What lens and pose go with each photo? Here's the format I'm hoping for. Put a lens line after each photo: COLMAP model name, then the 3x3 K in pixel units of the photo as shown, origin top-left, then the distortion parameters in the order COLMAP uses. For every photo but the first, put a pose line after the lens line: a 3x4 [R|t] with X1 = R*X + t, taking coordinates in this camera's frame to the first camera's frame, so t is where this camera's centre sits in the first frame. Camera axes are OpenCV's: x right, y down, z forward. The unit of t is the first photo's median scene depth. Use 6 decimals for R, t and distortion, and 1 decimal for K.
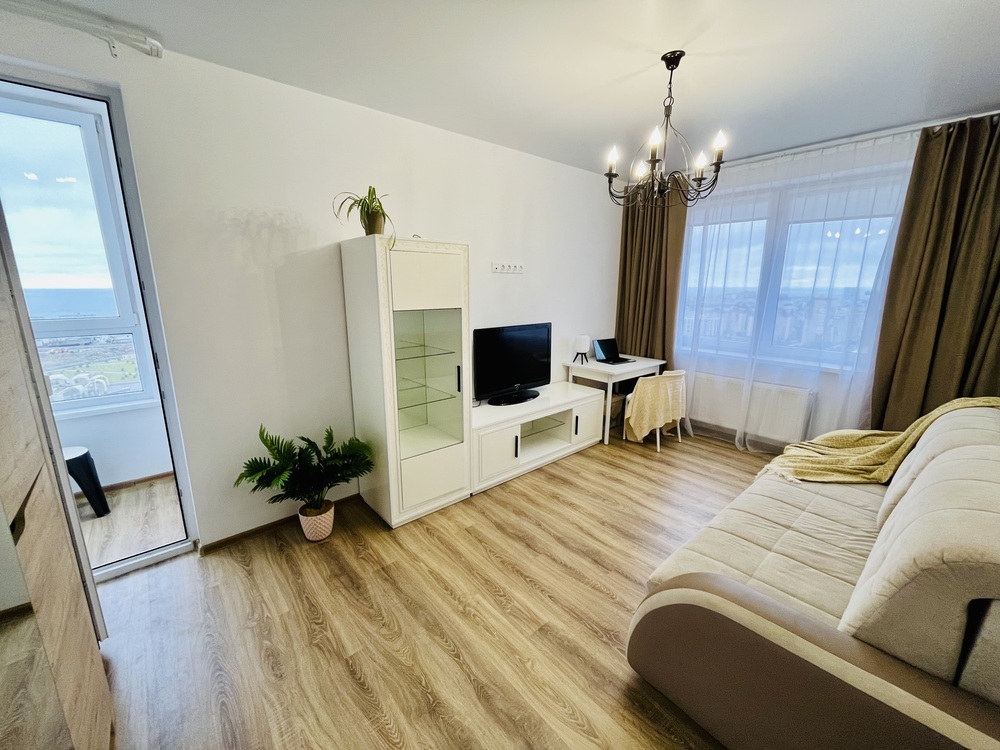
lens RADIAL K [[405.7, 0, 498.8], [0, 405.7, 373.5], [0, 0, 1]] dist [-0.003926, -0.000649]
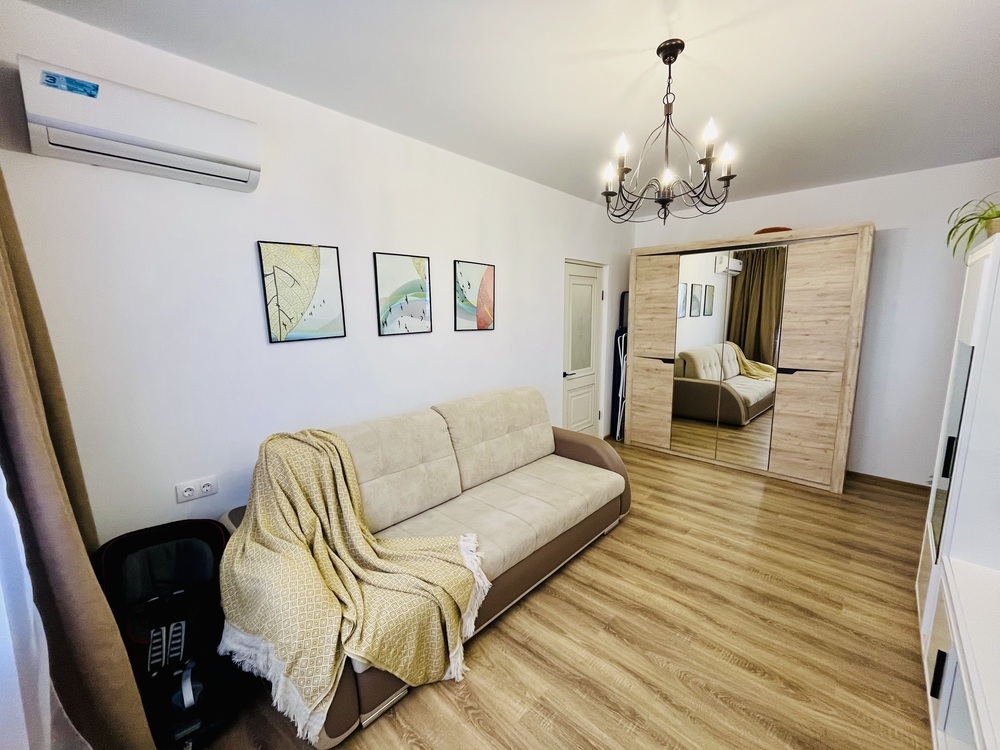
lens RADIAL K [[405.7, 0, 498.8], [0, 405.7, 373.5], [0, 0, 1]] dist [-0.003926, -0.000649]
pose [[-0.994787, 0.022680, -0.099418, 0.692755], [-0.014787, 0.932565, 0.360699, -0.342888], [0.100895, 0.360289, -0.927368, 1.555066]]
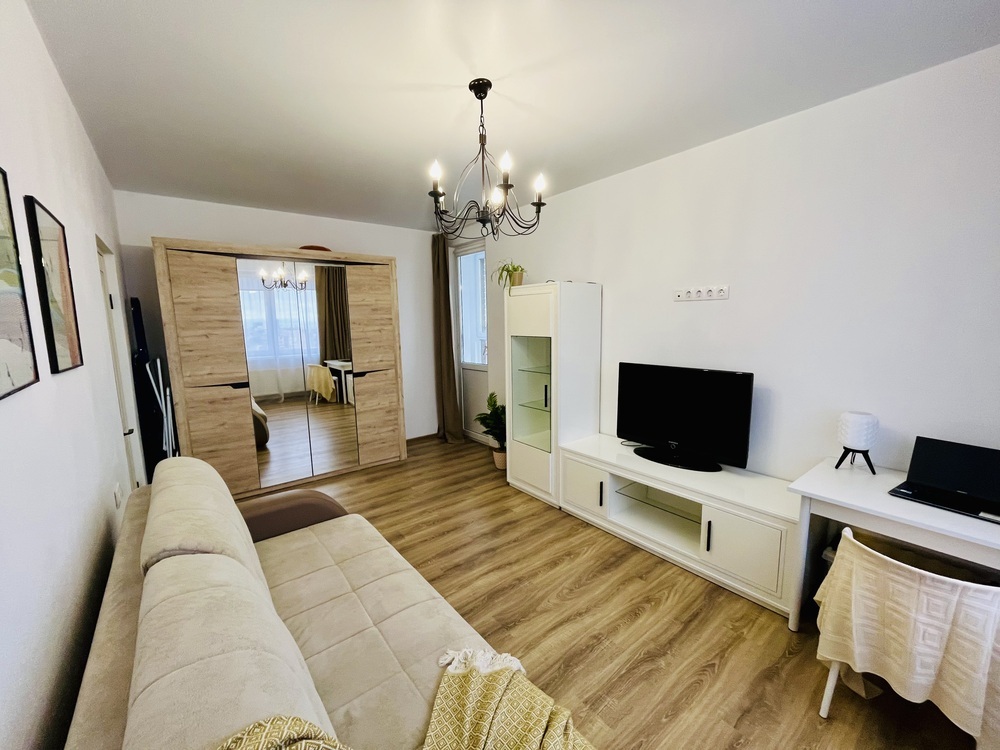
lens RADIAL K [[405.7, 0, 498.8], [0, 405.7, 373.5], [0, 0, 1]] dist [-0.003926, -0.000649]
pose [[-0.041971, 0.133362, -0.990178, 1.143629], [-0.198024, 0.970281, 0.139076, -0.201127], [0.979298, 0.201916, -0.014315, 0.923456]]
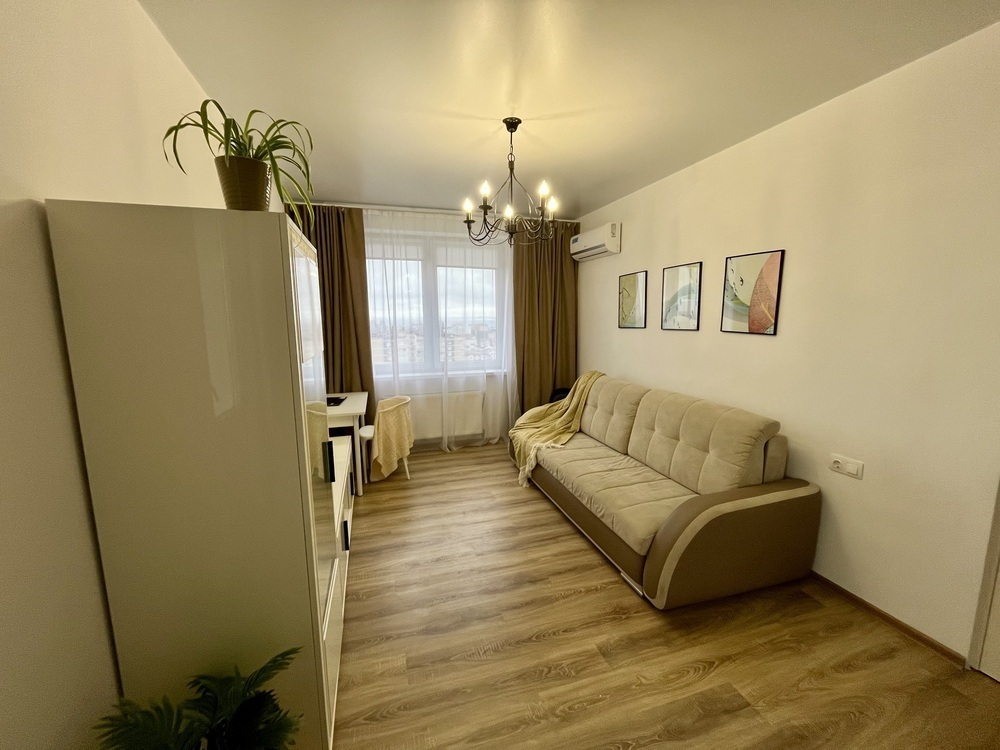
lens RADIAL K [[405.7, 0, 498.8], [0, 405.7, 373.5], [0, 0, 1]] dist [-0.003926, -0.000649]
pose [[0.397726, -0.136853, 0.907241, -0.584457], [0.205811, 0.976922, 0.057138, -0.110017], [-0.894123, 0.163995, 0.416713, 0.512097]]
